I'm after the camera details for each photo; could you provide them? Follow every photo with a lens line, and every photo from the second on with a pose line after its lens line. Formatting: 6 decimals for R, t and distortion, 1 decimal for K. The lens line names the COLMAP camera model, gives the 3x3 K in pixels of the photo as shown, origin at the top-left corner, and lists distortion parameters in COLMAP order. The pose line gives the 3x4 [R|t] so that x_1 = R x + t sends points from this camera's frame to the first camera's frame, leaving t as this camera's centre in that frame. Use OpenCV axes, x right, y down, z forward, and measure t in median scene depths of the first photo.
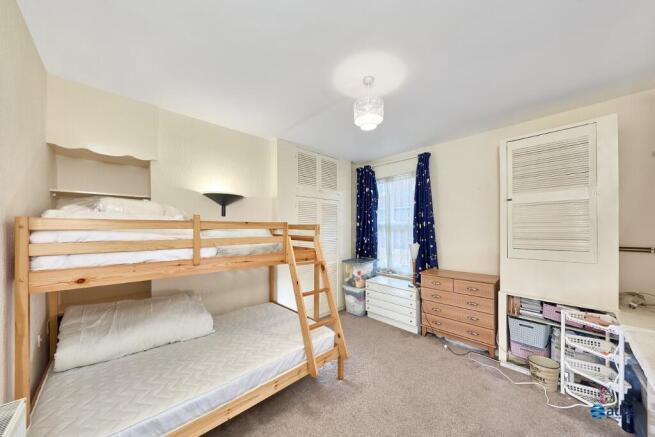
lens RADIAL K [[225.1, 0, 328.0], [0, 225.1, 228.1], [0, 0, 1]] dist [0.000037, 0.000000]
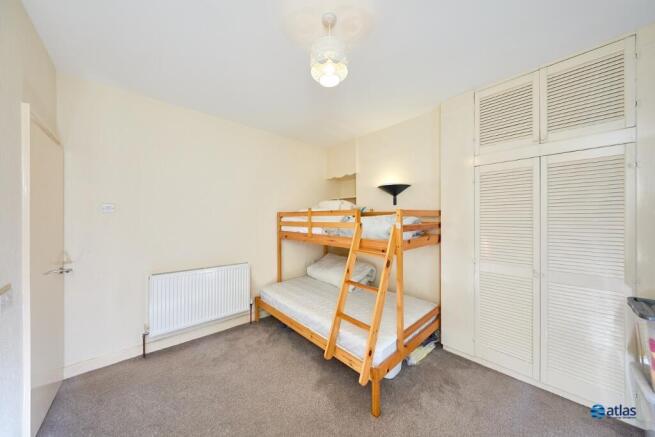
lens RADIAL K [[221.9, 0, 327.5], [0, 221.9, 218.5], [0, 0, 1]] dist [-0.000086, -0.000002]
pose [[-0.018138, 0.003088, -0.999831, 0.770580], [0.001564, 0.999994, 0.003060, 0.013369], [0.999834, -0.001509, -0.018143, 0.828726]]
